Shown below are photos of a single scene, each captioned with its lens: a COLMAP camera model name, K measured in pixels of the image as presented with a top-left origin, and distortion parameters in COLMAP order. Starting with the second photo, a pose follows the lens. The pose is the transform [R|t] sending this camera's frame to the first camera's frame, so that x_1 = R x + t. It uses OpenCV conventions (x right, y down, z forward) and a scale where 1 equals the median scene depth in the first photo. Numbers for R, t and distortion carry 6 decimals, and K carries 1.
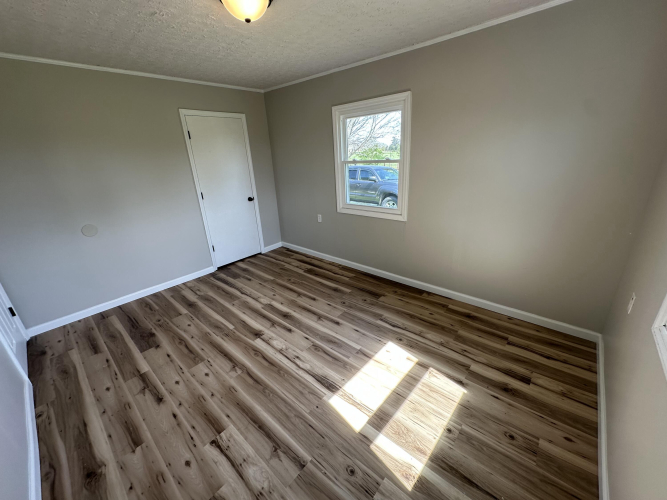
lens RADIAL K [[266.1, 0, 332.4], [0, 266.1, 250.1], [0, 0, 1]] dist [-0.001147, 0.000335]
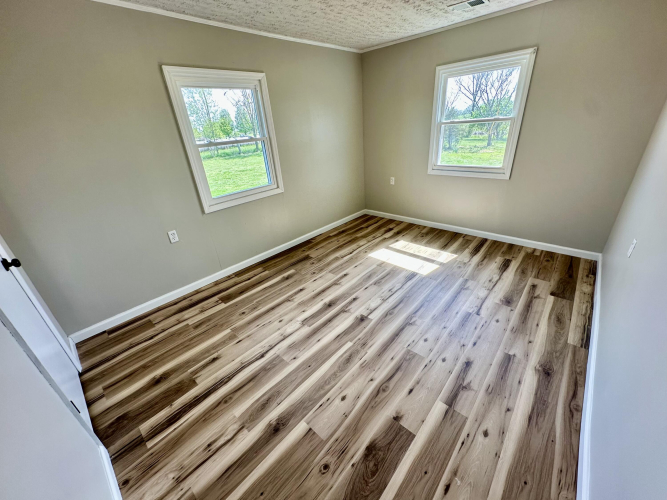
lens RADIAL K [[266.1, 0, 332.4], [0, 266.1, 250.1], [0, 0, 1]] dist [-0.001147, 0.000335]
pose [[0.017563, -0.388509, 0.921278, -1.030655], [0.408183, 0.843924, 0.348107, -0.247555], [-0.912731, 0.369936, 0.173405, 0.833632]]
